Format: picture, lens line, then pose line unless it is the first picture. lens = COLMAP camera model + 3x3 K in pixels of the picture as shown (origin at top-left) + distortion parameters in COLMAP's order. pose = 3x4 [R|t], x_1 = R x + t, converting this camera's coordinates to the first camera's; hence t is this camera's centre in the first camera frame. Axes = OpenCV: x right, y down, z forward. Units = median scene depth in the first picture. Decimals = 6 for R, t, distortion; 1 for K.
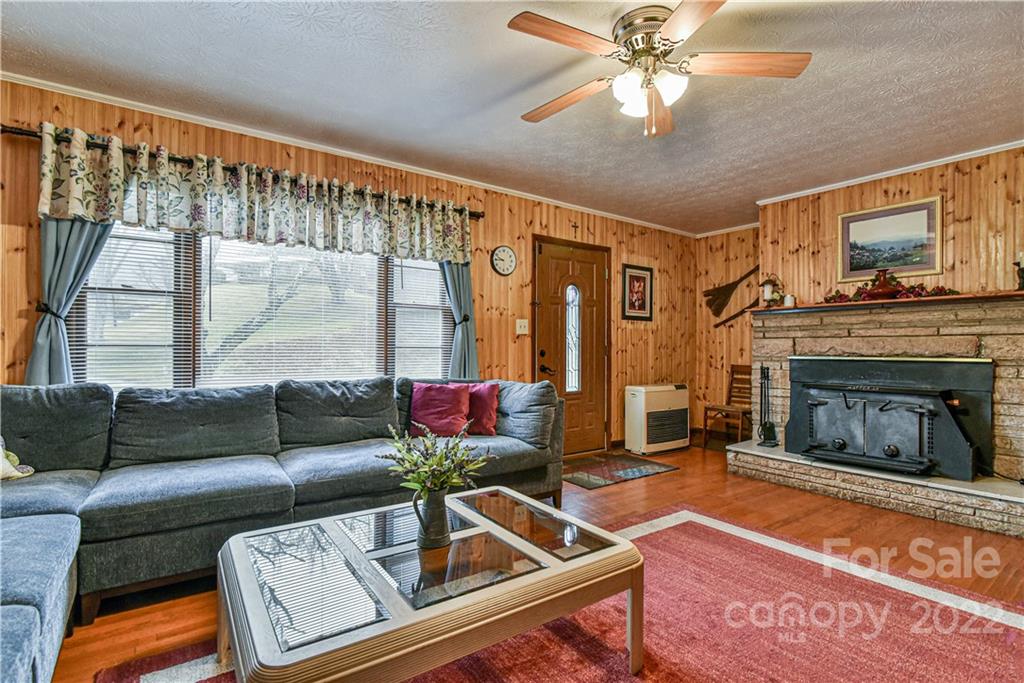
lens RADIAL K [[473.4, 0, 513.4], [0, 473.4, 344.6], [0, 0, 1]] dist [-0.013314, -0.000538]
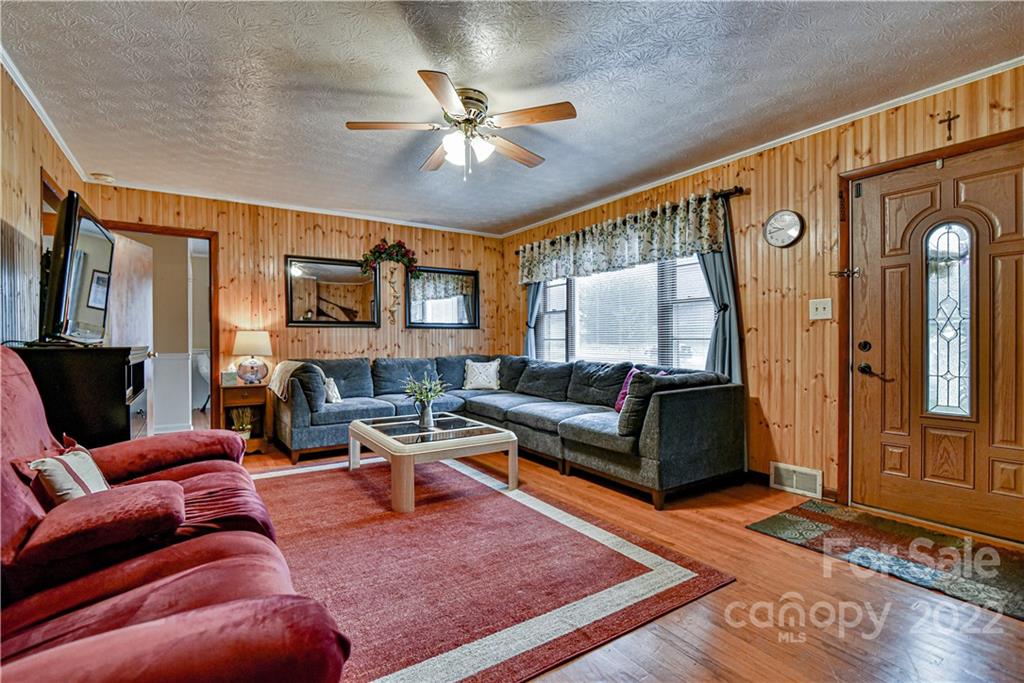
lens RADIAL K [[473.4, 0, 511.6], [0, 473.4, 342.6], [0, 0, 1]] dist [-0.013314, -0.000538]
pose [[-0.026443, -0.000965, -0.999650, 0.864152], [0.008335, 0.999965, -0.001186, 0.012338], [0.999616, -0.008364, -0.026434, 0.618473]]
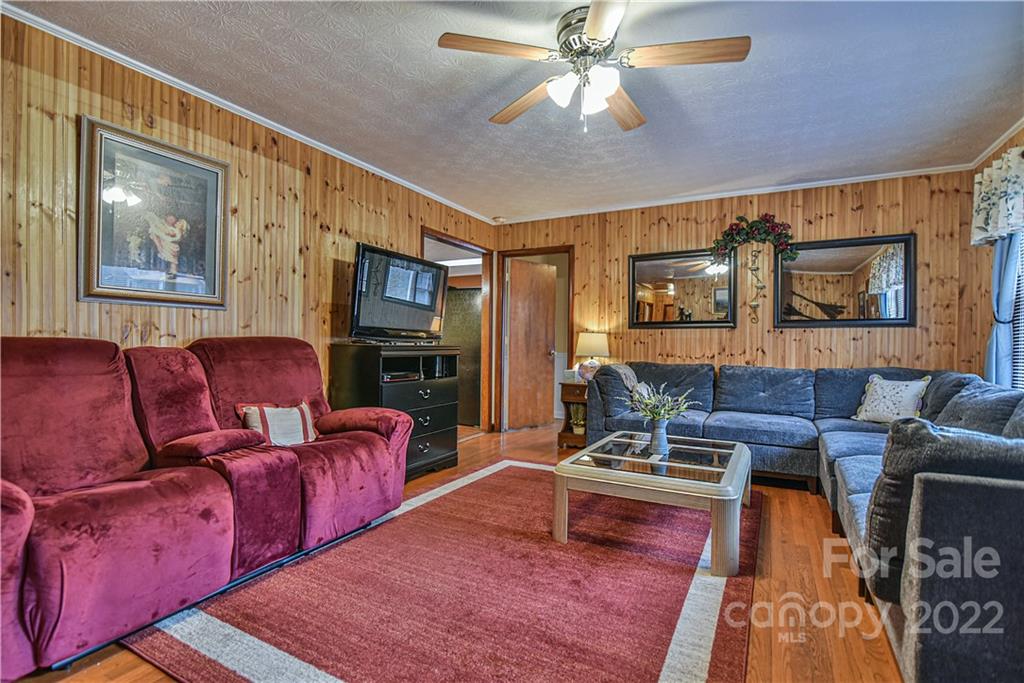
lens RADIAL K [[493.4, 0, 509.0], [0, 493.4, 341.4], [0, 0, 1]] dist [-0.010538, -0.000319]
pose [[-0.896283, -0.013740, -0.443270, 0.471688], [-0.011598, 0.999904, -0.007544, 0.011268], [0.443331, -0.001621, -0.896356, 1.015329]]
